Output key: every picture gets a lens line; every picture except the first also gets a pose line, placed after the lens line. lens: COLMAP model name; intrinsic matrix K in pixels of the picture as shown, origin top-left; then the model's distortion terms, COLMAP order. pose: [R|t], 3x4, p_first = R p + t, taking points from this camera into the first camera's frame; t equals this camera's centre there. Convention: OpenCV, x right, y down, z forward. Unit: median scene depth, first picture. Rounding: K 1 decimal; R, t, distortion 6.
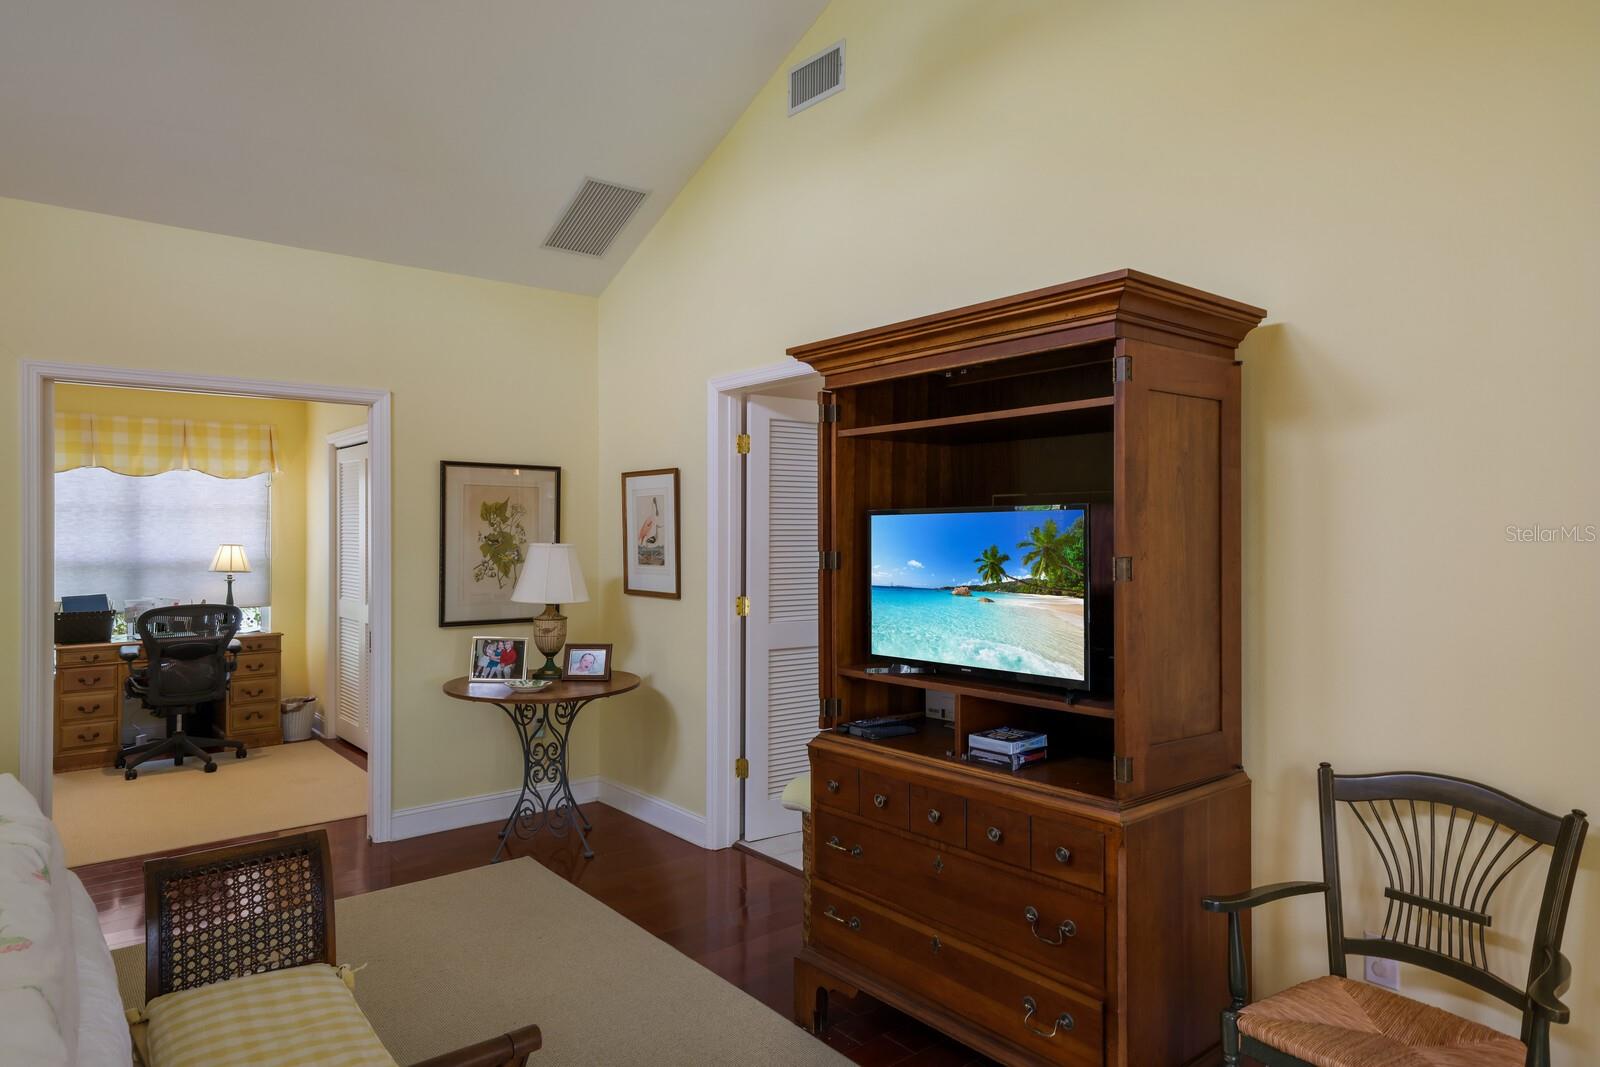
lens RADIAL K [[986.4, 0, 800.0], [0, 986.4, 533.5], [0, 0, 1]] dist [0.018152, 0.000109]
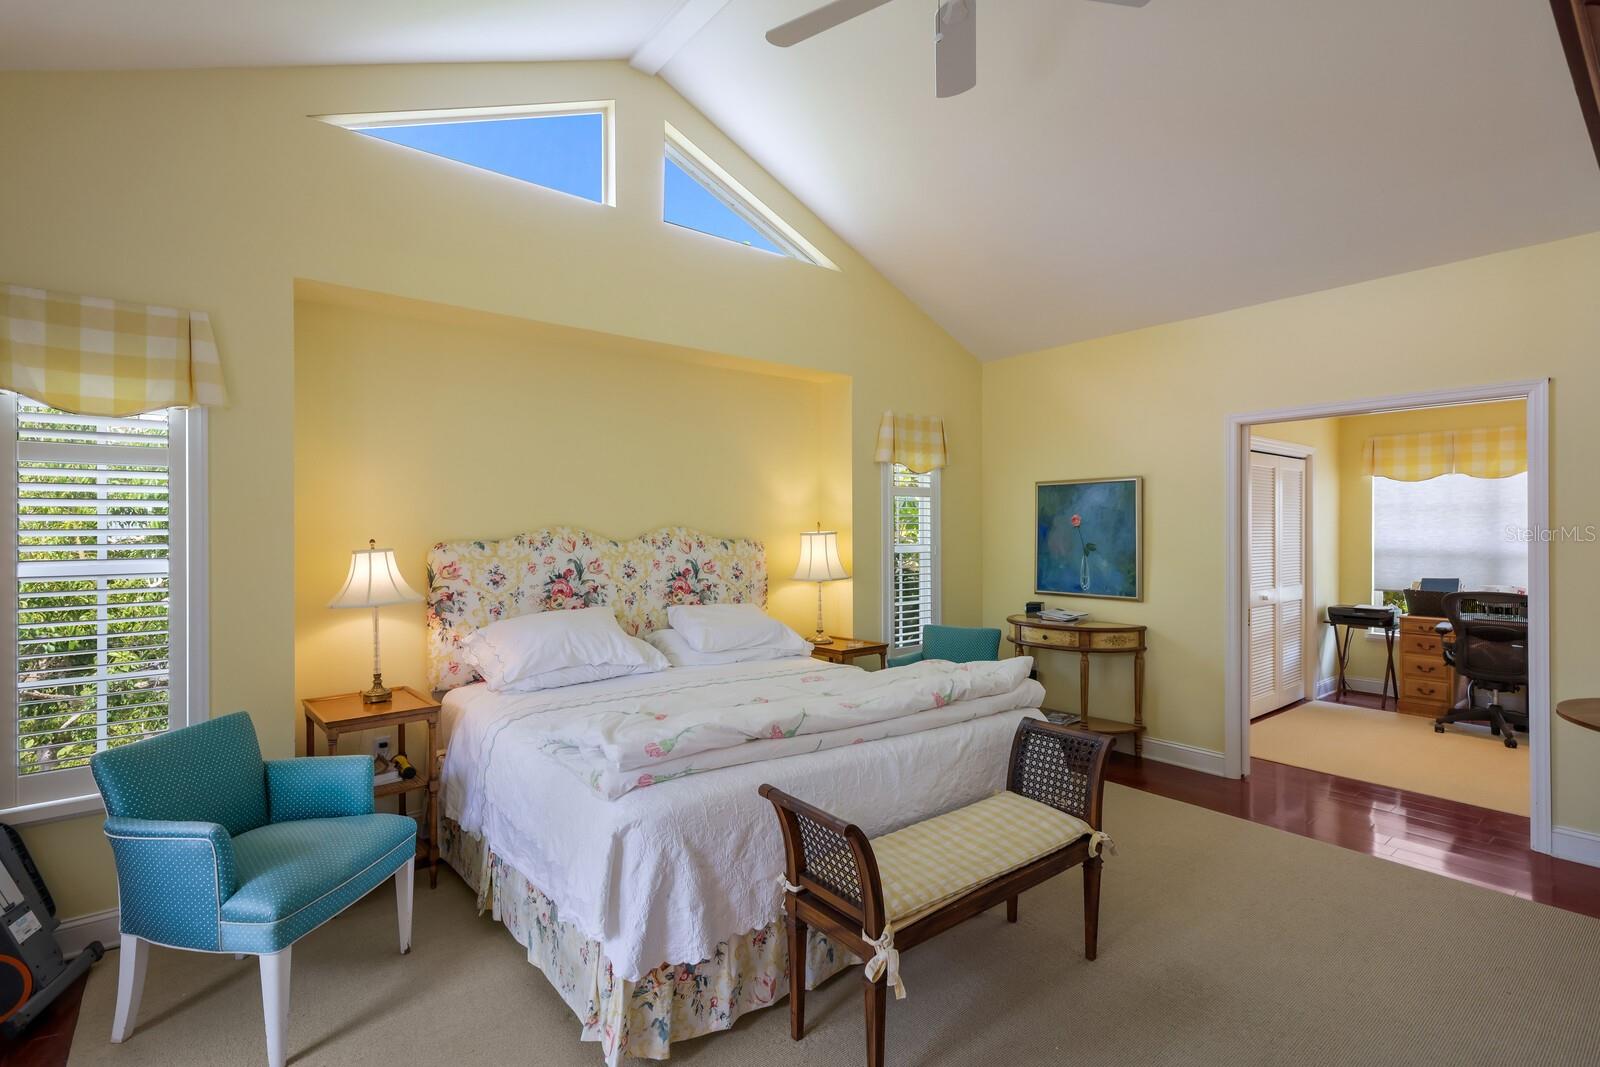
lens RADIAL K [[756.6, 0, 803.1], [0, 756.6, 525.1], [0, 0, 1]] dist [0.015175, -0.000044]
pose [[-0.008052, -0.000520, -0.999967, 0.252585], [-0.000797, 1.000000, -0.000513, -0.002856], [0.999967, 0.000793, -0.008052, 0.229040]]
